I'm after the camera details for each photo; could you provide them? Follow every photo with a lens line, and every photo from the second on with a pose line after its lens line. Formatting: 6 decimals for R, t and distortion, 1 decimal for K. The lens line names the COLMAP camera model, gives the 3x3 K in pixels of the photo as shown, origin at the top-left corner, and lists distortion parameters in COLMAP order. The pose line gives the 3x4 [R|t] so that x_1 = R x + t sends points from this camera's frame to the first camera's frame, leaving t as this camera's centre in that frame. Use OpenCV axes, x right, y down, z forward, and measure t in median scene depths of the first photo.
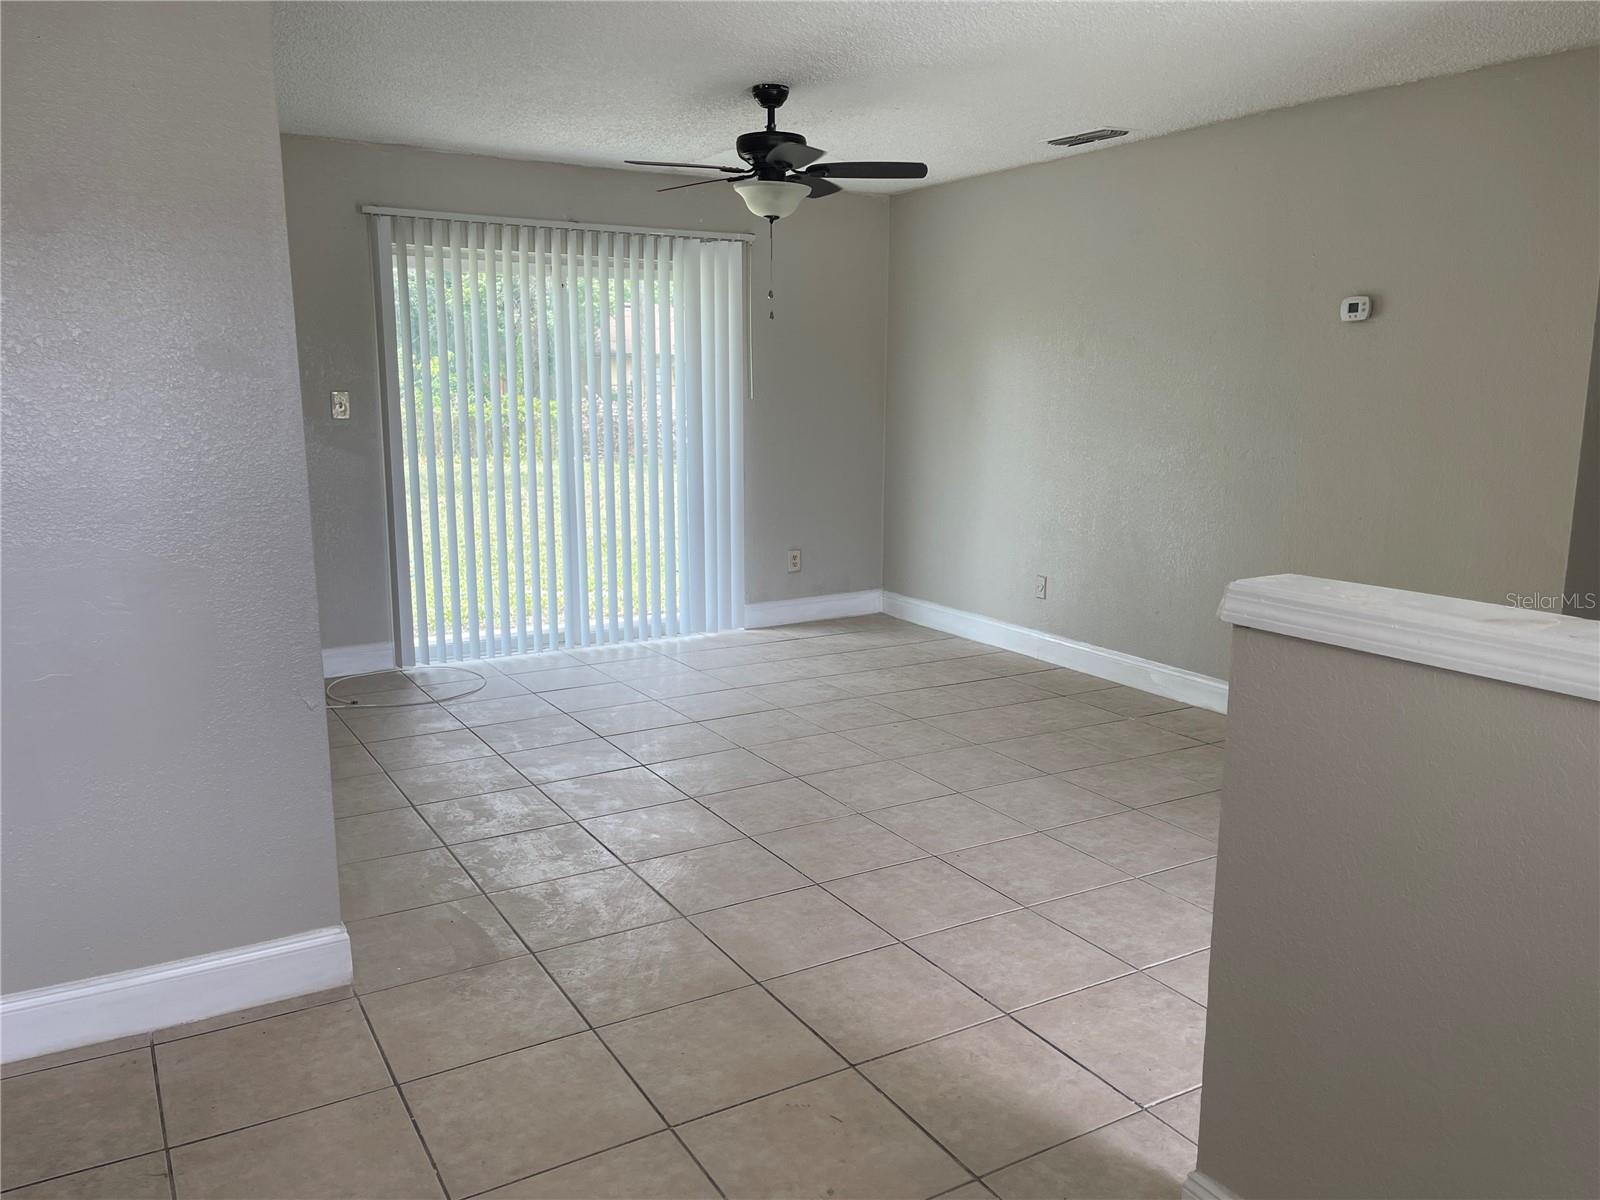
lens RADIAL K [[1210.5, 0, 792.0], [0, 1210.5, 583.7], [0, 0, 1]] dist [0.057520, -0.040509]
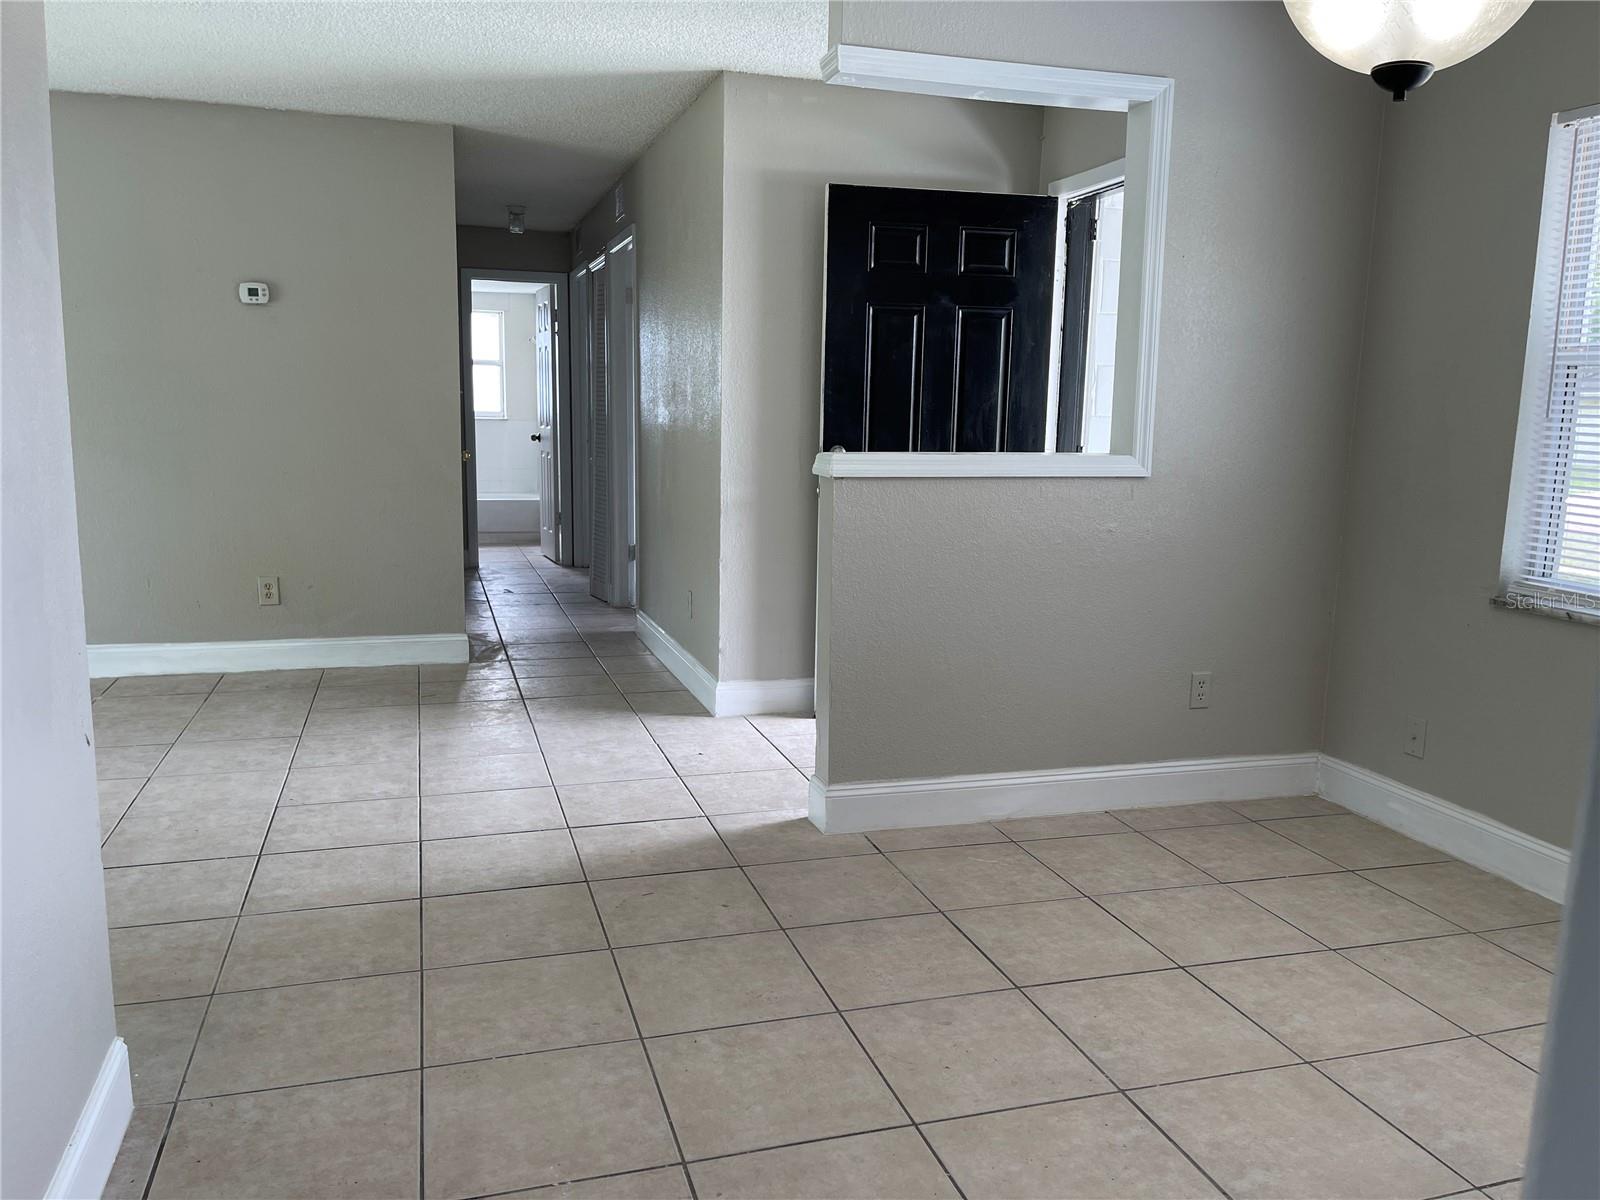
lens RADIAL K [[1210.5, 0, 798.1], [0, 1210.5, 598.4], [0, 0, 1]] dist [0.057520, -0.040509]
pose [[0.224366, -0.146121, 0.963488, -0.674505], [0.142595, 0.982975, 0.115870, -0.000928], [-0.964016, 0.111392, 0.241382, 0.293392]]
